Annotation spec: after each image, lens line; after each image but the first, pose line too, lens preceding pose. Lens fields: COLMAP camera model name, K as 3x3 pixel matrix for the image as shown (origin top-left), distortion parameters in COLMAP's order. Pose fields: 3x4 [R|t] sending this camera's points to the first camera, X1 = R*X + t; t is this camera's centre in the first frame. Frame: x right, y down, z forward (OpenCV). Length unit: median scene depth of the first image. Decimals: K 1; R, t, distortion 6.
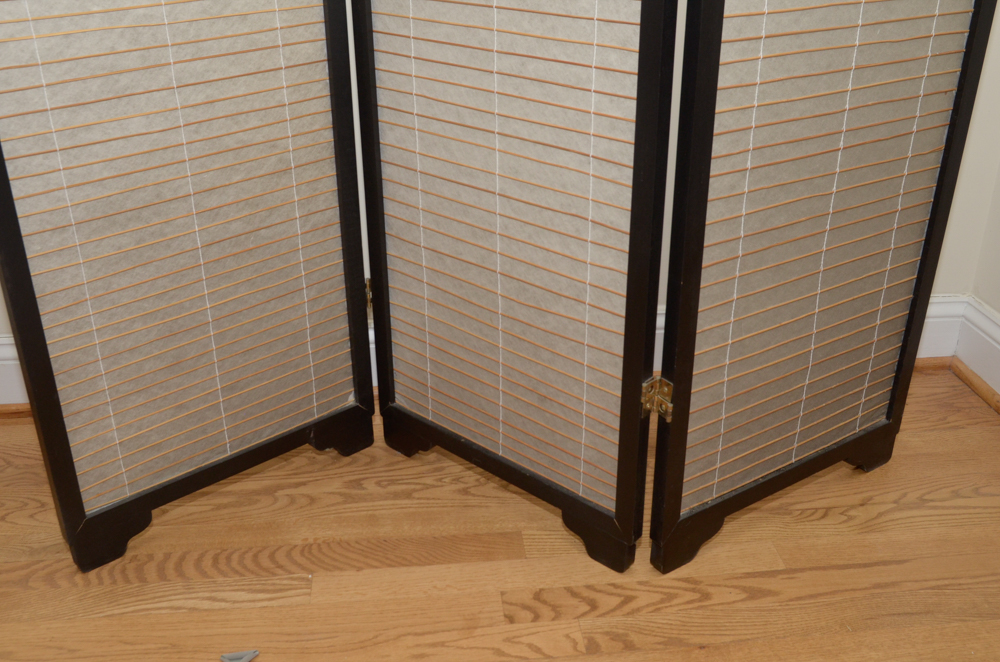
lens RADIAL K [[976.2, 0, 500.0], [0, 976.2, 341.0], [0, 0, 1]] dist [-0.046755, 0.000000]
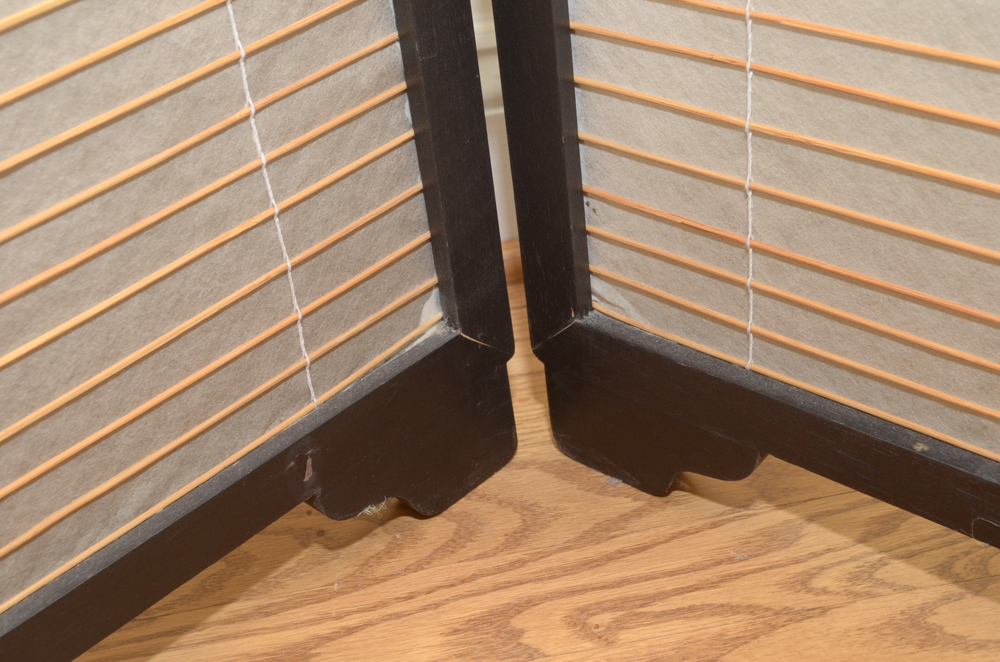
lens RADIAL K [[1439.2, 0, 503.6], [0, 1439.2, 337.5], [0, 0, 1]] dist [0.006955, 0.000000]
pose [[0.994029, -0.106922, -0.021778, -0.139750], [0.108980, 0.982806, 0.149047, 0.008696], [0.005468, -0.150531, 0.988590, 0.676698]]
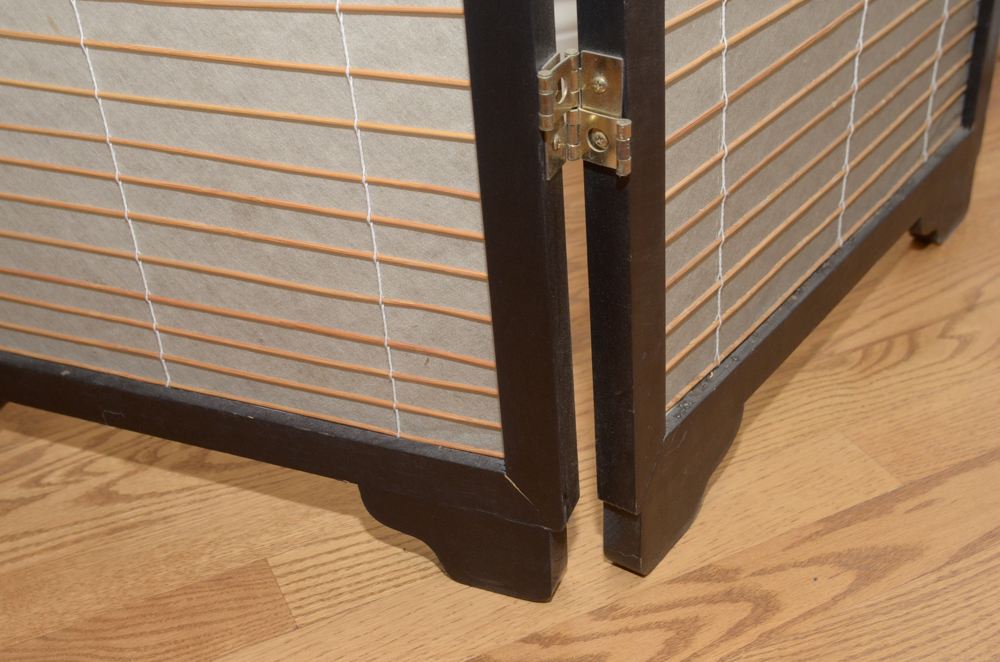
lens RADIAL K [[1253.5, 0, 493.7], [0, 1253.5, 336.0], [0, 0, 1]] dist [-0.010962, 0.000000]
pose [[0.943777, -0.226064, 0.241205, 0.006703], [0.202528, 0.972068, 0.118604, 0.065935], [-0.261280, -0.063085, 0.963199, 0.496442]]
